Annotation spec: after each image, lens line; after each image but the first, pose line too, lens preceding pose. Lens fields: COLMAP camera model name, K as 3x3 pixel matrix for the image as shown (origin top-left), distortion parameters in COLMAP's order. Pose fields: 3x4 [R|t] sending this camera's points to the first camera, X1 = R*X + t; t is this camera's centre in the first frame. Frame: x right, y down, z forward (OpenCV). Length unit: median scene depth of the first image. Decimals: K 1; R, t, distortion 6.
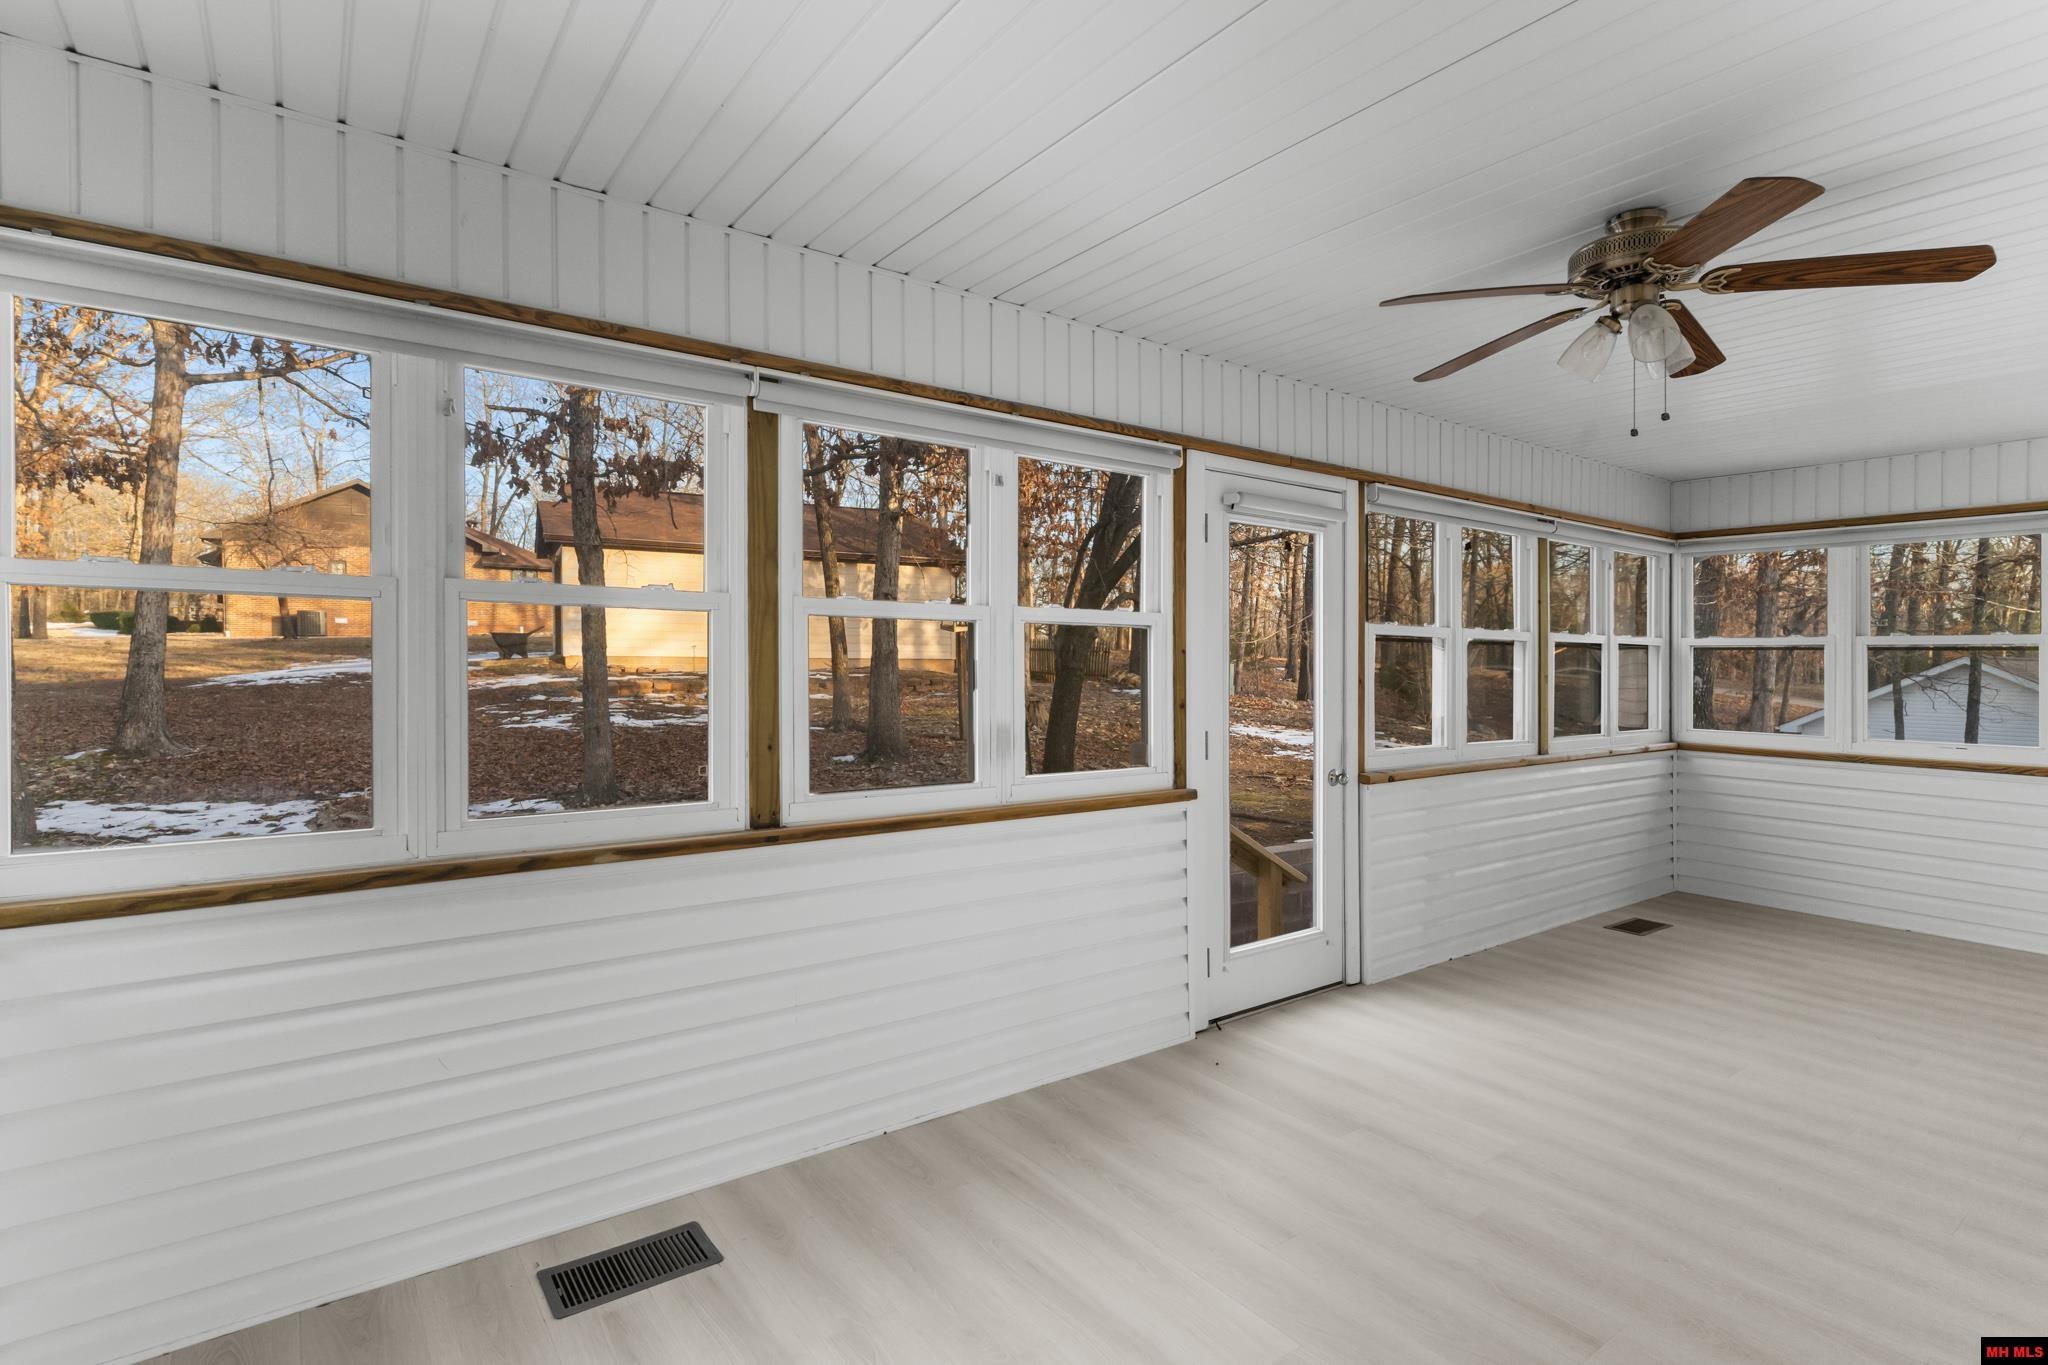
lens RADIAL K [[996.7, 0, 1024.0], [0, 996.7, 682.5], [0, 0, 1]] dist [0.002572, 0.000052]
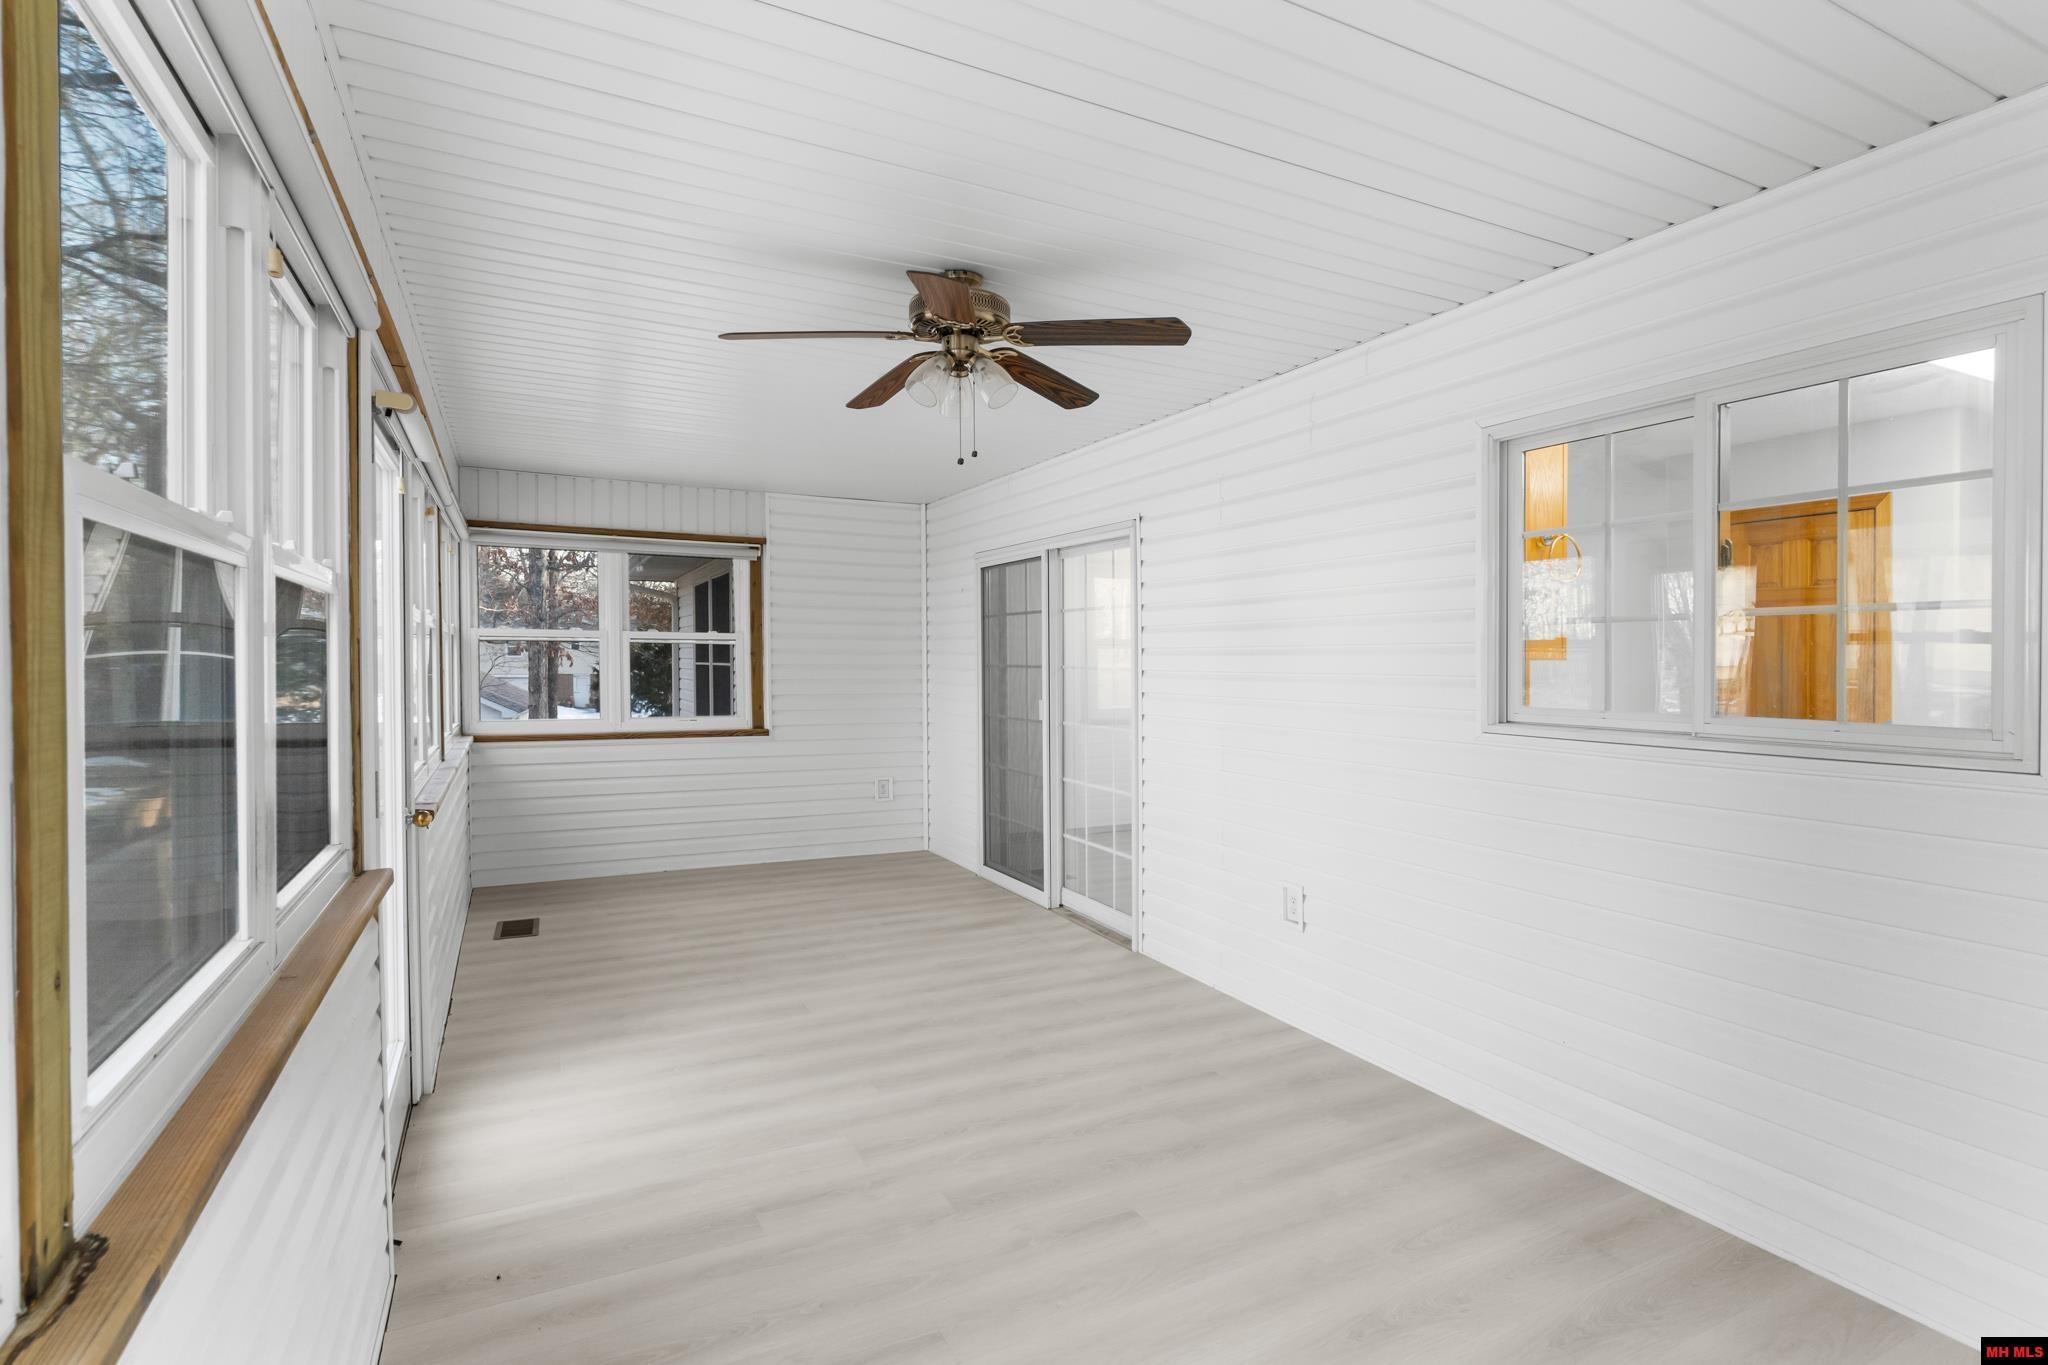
lens RADIAL K [[996.7, 0, 1024.0], [0, 996.7, 682.5], [0, 0, 1]] dist [0.002572, 0.000052]
pose [[0.154500, -0.030244, 0.987530, -0.372491], [0.014310, 0.999495, 0.028372, -0.019340], [-0.987889, 0.009748, 0.154855, 0.537267]]
